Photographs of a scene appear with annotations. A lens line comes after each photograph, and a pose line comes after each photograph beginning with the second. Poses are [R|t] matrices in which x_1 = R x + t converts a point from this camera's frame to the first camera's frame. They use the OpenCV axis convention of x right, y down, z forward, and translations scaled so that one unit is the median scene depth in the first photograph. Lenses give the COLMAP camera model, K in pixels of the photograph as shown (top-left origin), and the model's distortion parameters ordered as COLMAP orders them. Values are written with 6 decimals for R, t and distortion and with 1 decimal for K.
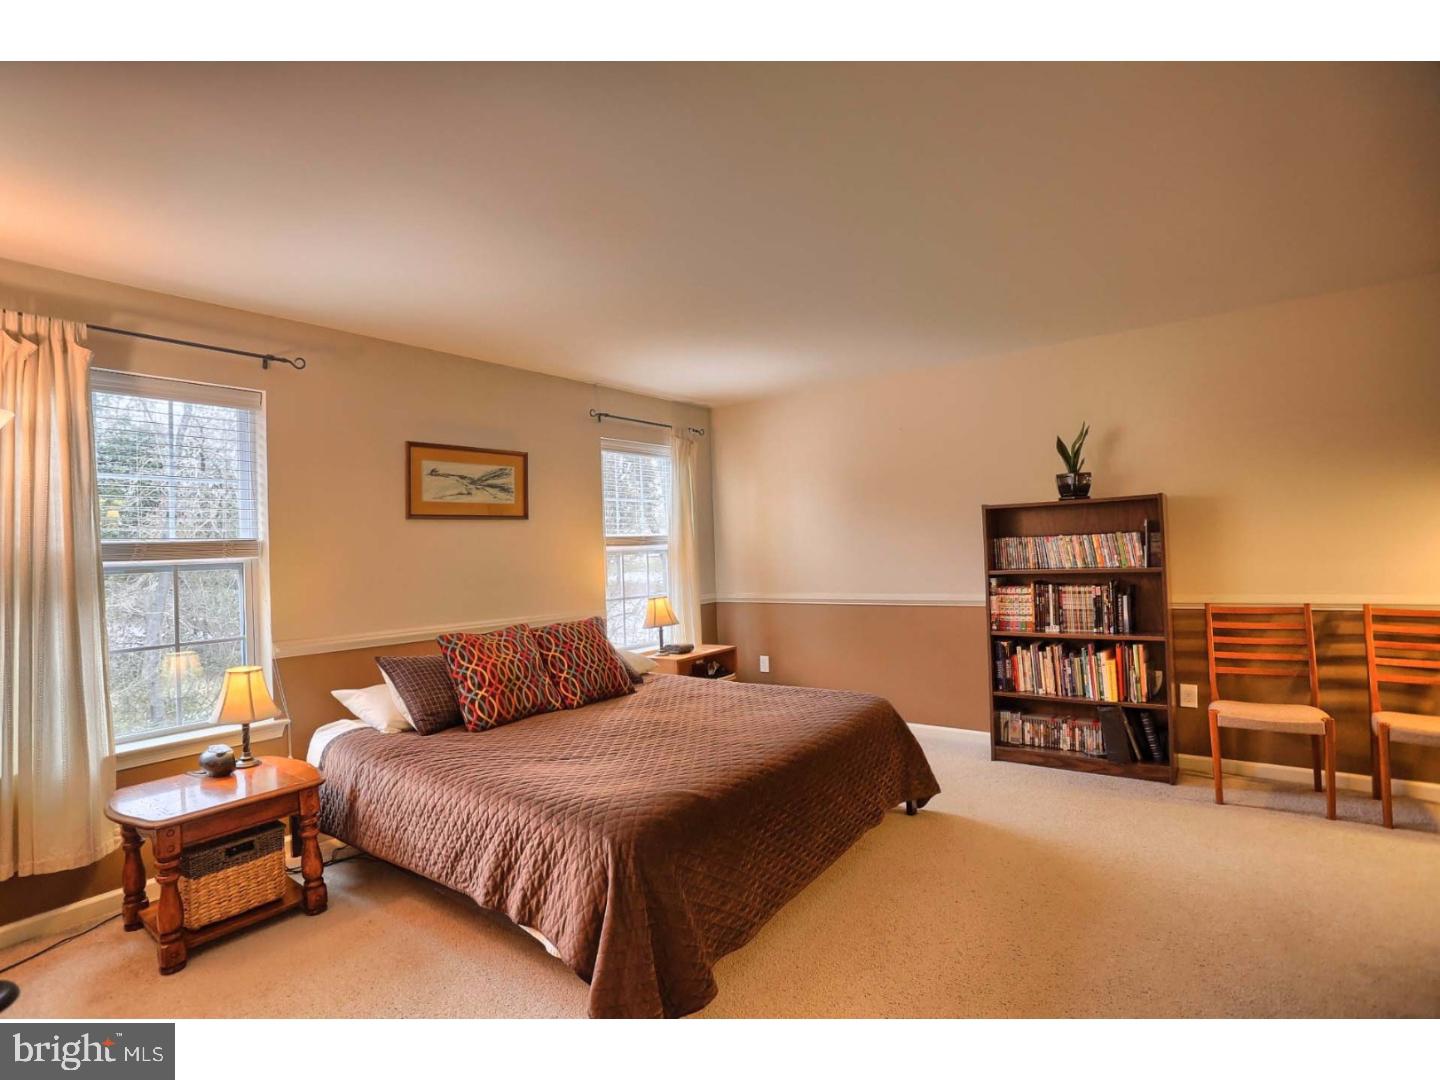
lens RADIAL K [[698.8, 0, 702.7], [0, 698.8, 540.2], [0, 0, 1]] dist [-0.073791, 0.032181]
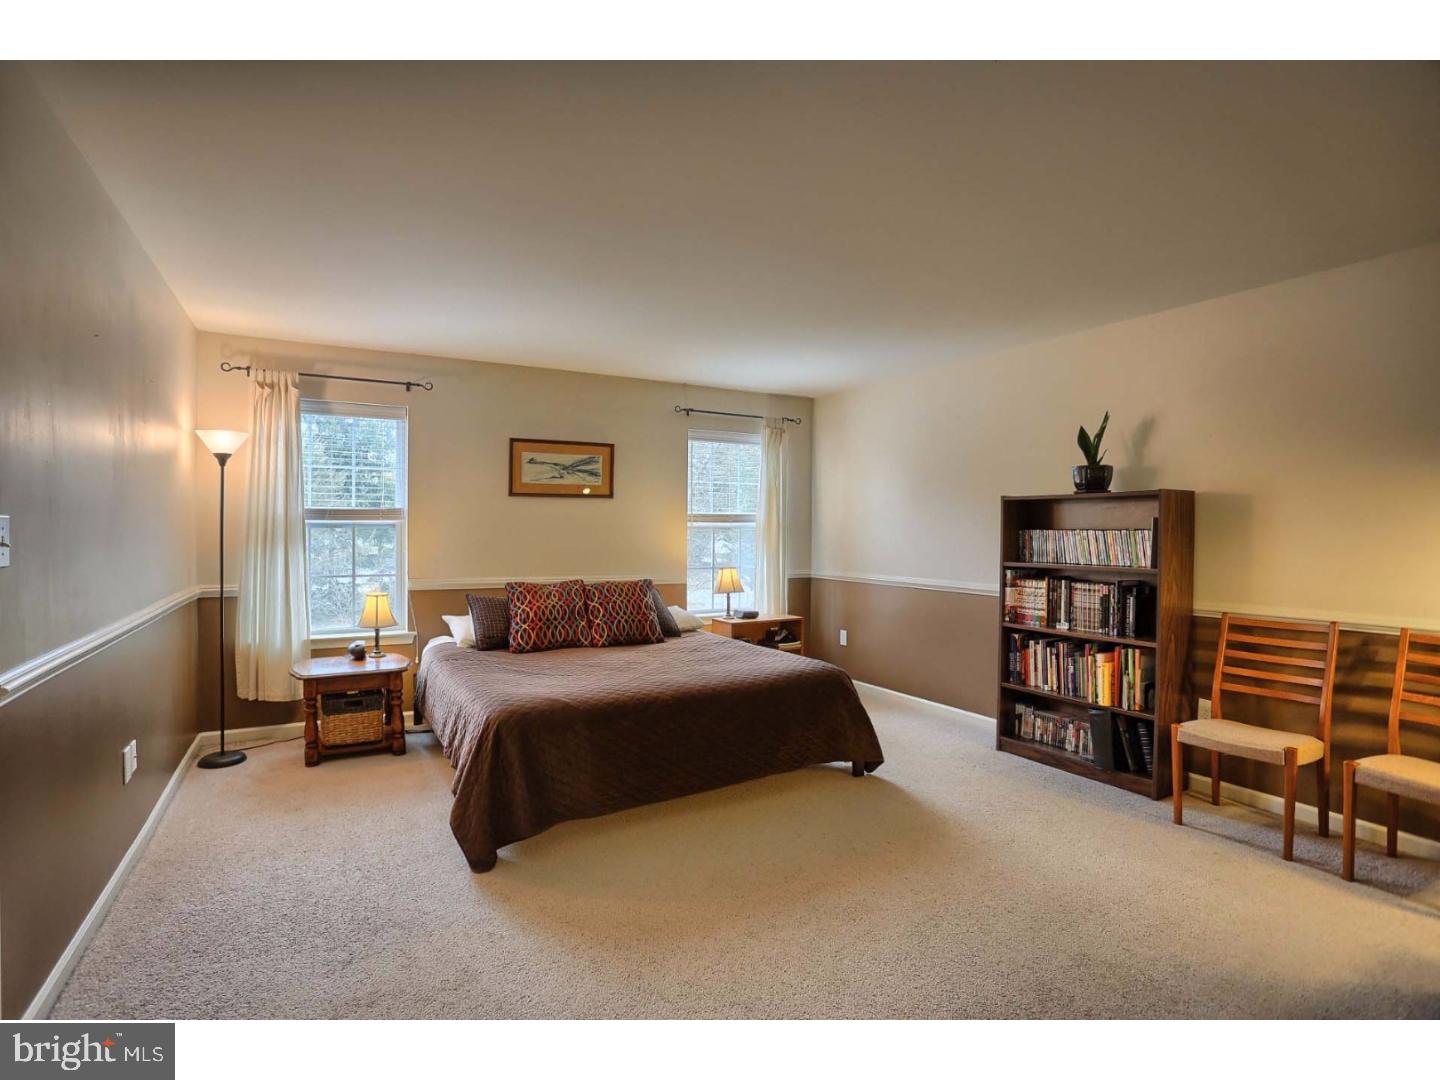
lens RADIAL K [[698.8, 0, 702.7], [0, 698.8, 540.2], [0, 0, 1]] dist [-0.073791, 0.032181]
pose [[0.918721, 0.049842, -0.391748, 0.448798], [-0.035150, 0.998387, 0.044590, -0.018432], [0.393339, -0.027196, 0.918991, -0.097974]]
